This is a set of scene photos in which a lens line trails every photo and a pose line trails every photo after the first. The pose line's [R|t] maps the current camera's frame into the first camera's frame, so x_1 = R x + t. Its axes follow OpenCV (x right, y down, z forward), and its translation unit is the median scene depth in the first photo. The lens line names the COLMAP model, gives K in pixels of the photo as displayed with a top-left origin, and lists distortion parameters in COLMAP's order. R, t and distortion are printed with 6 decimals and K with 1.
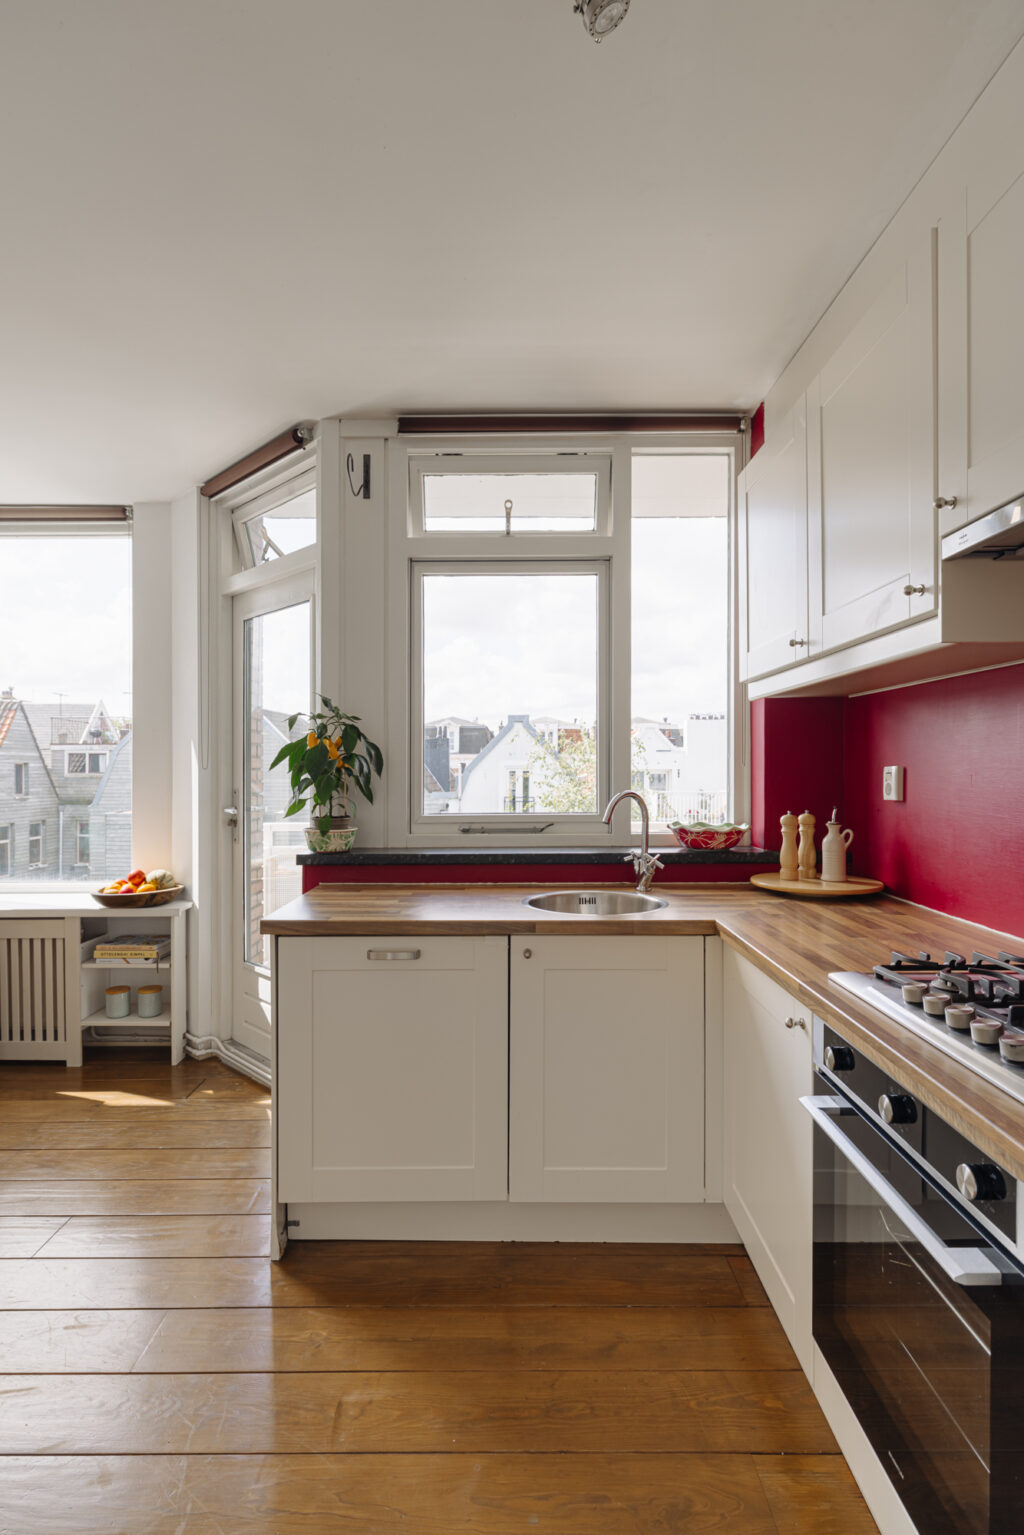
lens RADIAL K [[792.9, 0, 514.1], [0, 792.9, 769.4], [0, 0, 1]] dist [0.000539, -0.000175]
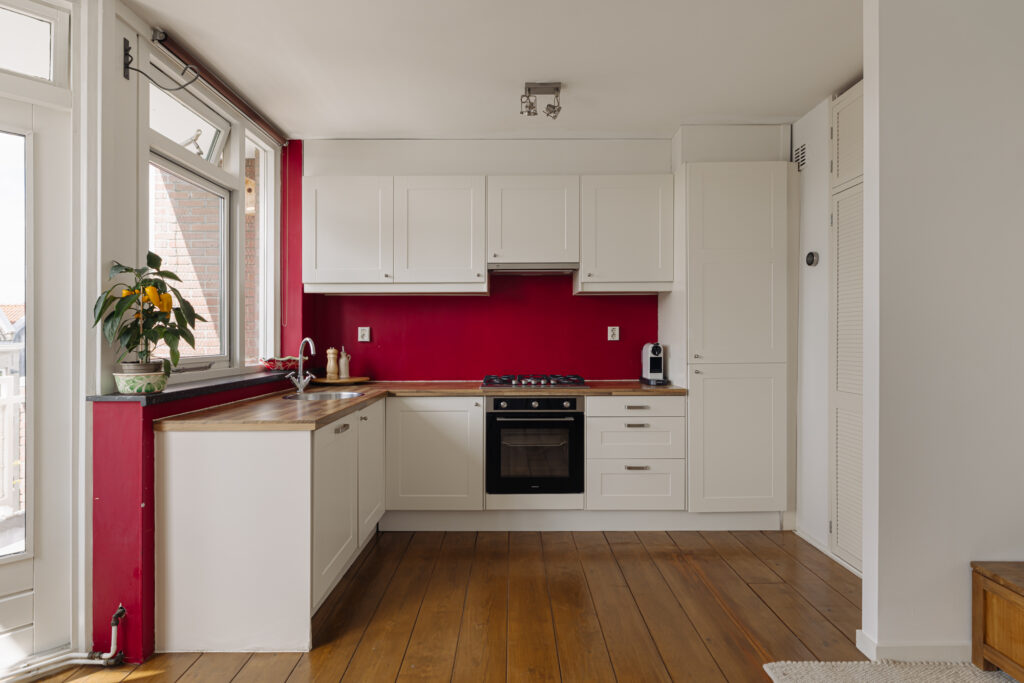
lens RADIAL K [[529.0, 0, 515.4], [0, 529.0, 341.2], [0, 0, 1]] dist [0.000539, -0.000175]
pose [[-0.005582, -0.002755, 0.999981, -0.782201], [0.006987, 0.999972, 0.002793, 0.025343], [-0.999960, 0.007003, -0.005562, 0.371196]]
